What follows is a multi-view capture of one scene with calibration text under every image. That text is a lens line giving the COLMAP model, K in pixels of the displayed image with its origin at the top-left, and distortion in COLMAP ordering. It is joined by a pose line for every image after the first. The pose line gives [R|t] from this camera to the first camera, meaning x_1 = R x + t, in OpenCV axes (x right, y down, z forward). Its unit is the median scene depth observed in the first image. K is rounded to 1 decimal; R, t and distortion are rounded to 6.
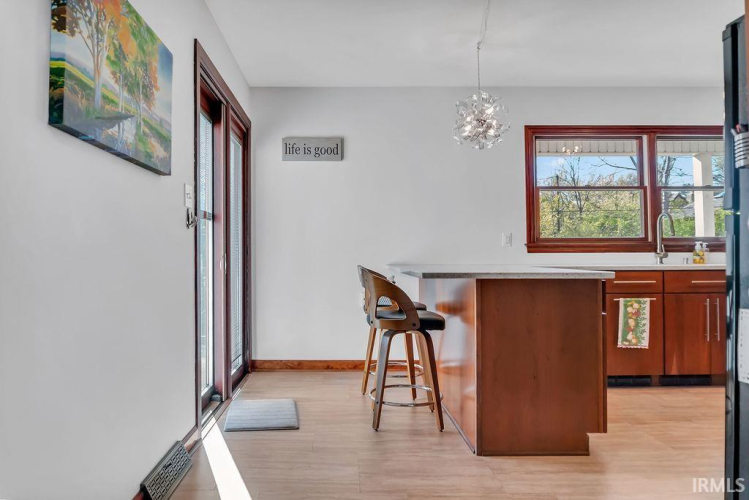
lens RADIAL K [[505.6, 0, 373.5], [0, 505.6, 249.3], [0, 0, 1]] dist [-0.029486, 0.000747]
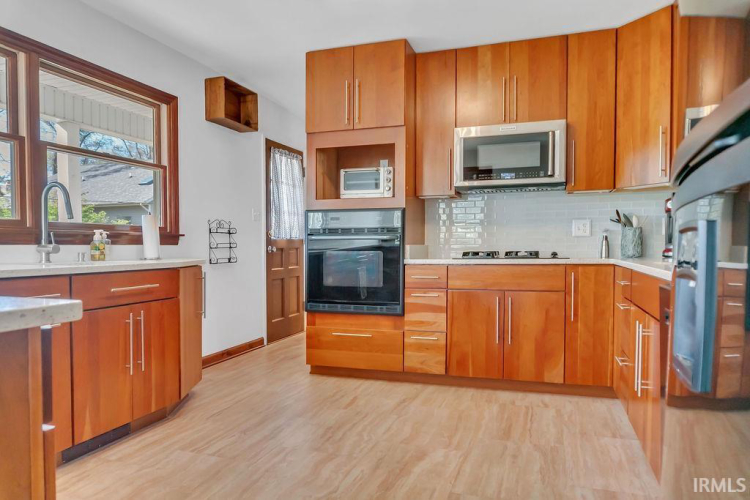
lens RADIAL K [[506.3, 0, 375.6], [0, 506.3, 251.8], [0, 0, 1]] dist [-0.029486, 0.000747]
pose [[0.356639, -0.011450, 0.934172, 0.128450], [-0.006799, 0.999867, 0.014851, 0.002605], [-0.934217, -0.011648, 0.356514, 0.381340]]
